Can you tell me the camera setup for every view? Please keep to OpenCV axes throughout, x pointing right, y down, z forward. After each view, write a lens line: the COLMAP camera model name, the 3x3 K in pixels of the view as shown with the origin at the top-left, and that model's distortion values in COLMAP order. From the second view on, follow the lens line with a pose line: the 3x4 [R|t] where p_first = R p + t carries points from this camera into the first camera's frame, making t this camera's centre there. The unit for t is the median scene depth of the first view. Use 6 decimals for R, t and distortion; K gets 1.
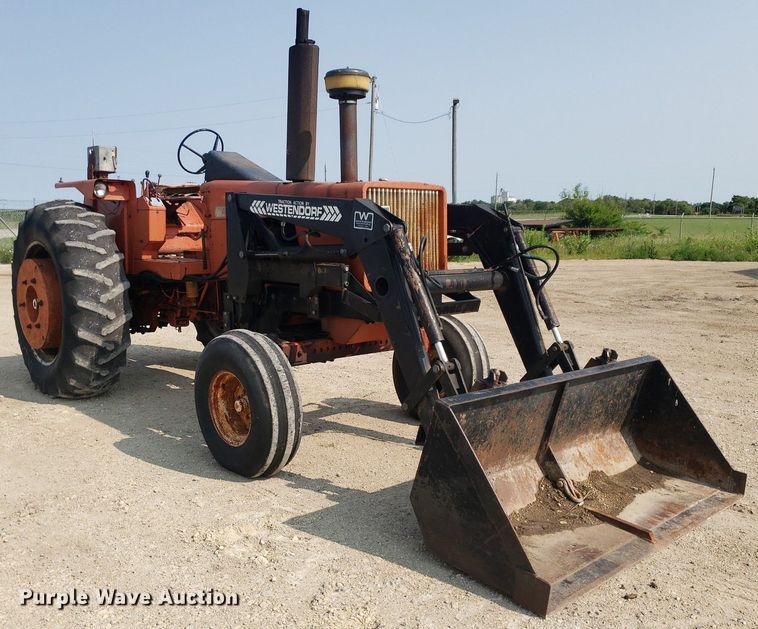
lens RADIAL K [[735.0, 0, 379.0], [0, 735.0, 314.5], [0, 0, 1]] dist [0.012149, 0.002319]
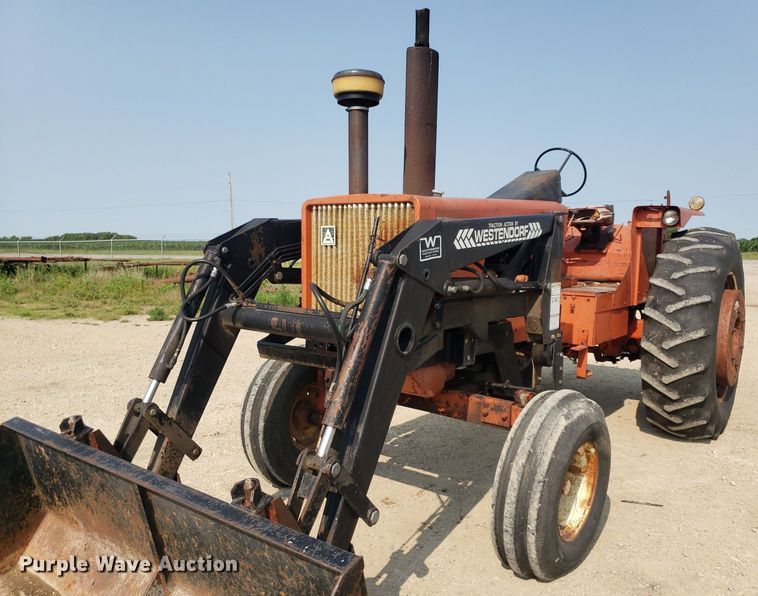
lens RADIAL K [[623.9, 0, 397.0], [0, 623.9, 300.3], [0, 0, 1]] dist [0.011951, 0.006910]
pose [[0.188826, 0.086585, -0.978186, 0.710247], [-0.131273, 0.989391, 0.062237, -0.116627], [0.973197, 0.116657, 0.198189, 0.931220]]
